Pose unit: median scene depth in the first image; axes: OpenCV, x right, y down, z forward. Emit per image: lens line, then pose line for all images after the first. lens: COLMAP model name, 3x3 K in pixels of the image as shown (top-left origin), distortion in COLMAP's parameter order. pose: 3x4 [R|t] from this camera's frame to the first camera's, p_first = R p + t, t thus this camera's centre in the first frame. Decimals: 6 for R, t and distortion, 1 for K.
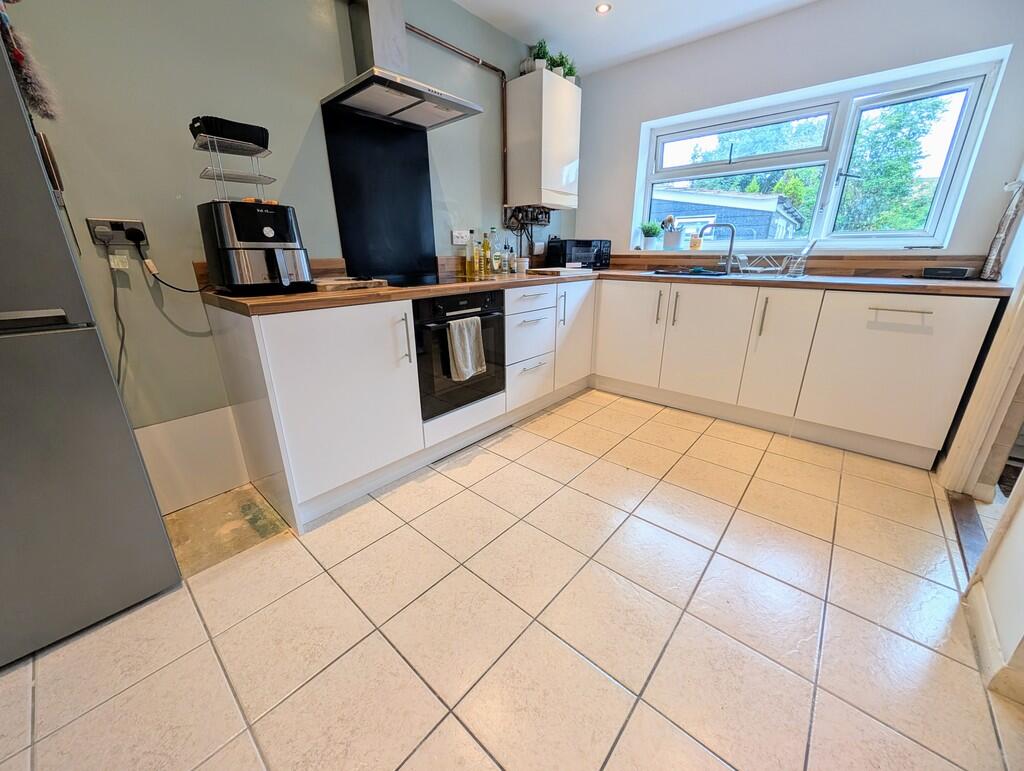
lens RADIAL K [[388.8, 0, 517.3], [0, 388.8, 383.2], [0, 0, 1]] dist [-0.000660, 0.000627]
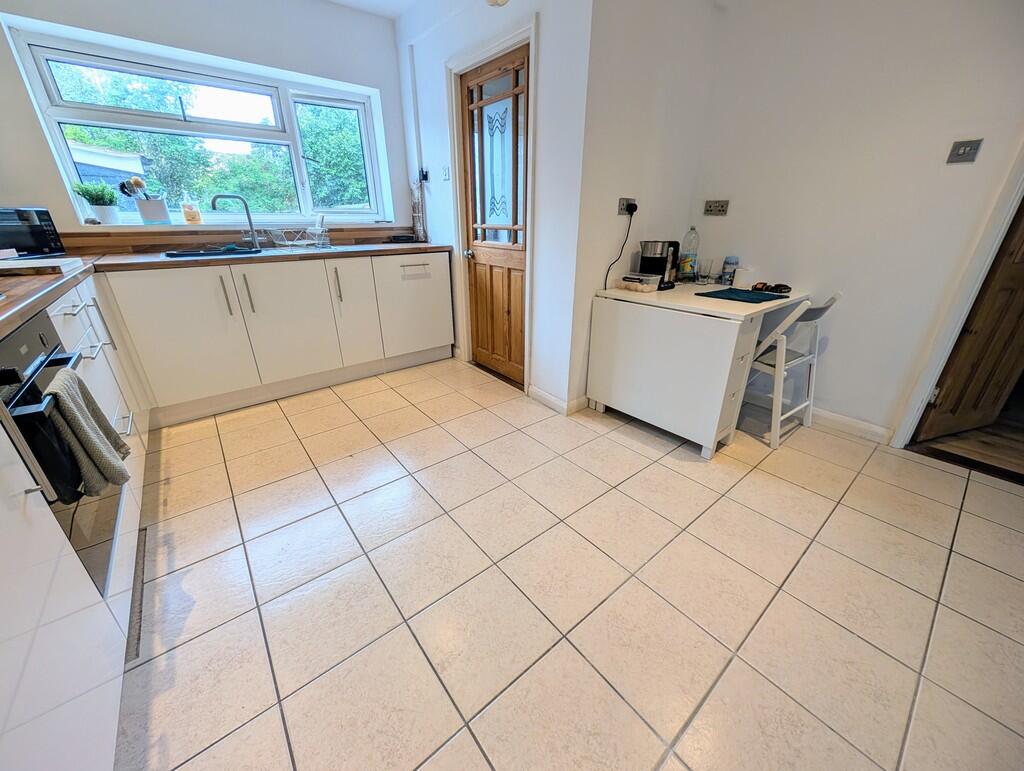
lens RADIAL K [[388.8, 0, 512.7], [0, 388.8, 382.2], [0, 0, 1]] dist [-0.000660, 0.000627]
pose [[0.173385, -0.382075, 0.907720, -0.387596], [0.315990, 0.894533, 0.316166, -0.105838], [-0.932785, 0.232012, 0.275831, 0.256268]]
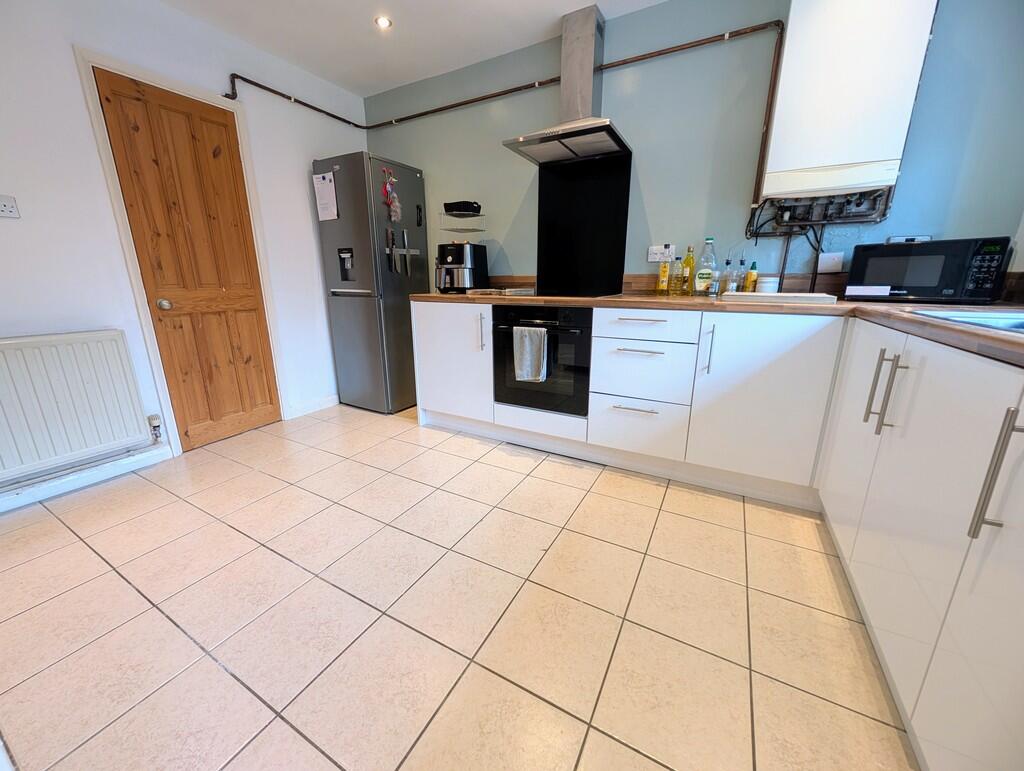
lens RADIAL K [[388.8, 0, 509.8], [0, 388.8, 382.1], [0, 0, 1]] dist [-0.000660, 0.000627]
pose [[0.200580, 0.254328, -0.946089, 0.745164], [-0.315720, 0.930973, 0.183329, -0.162836], [0.927410, 0.261927, 0.267031, 0.545839]]
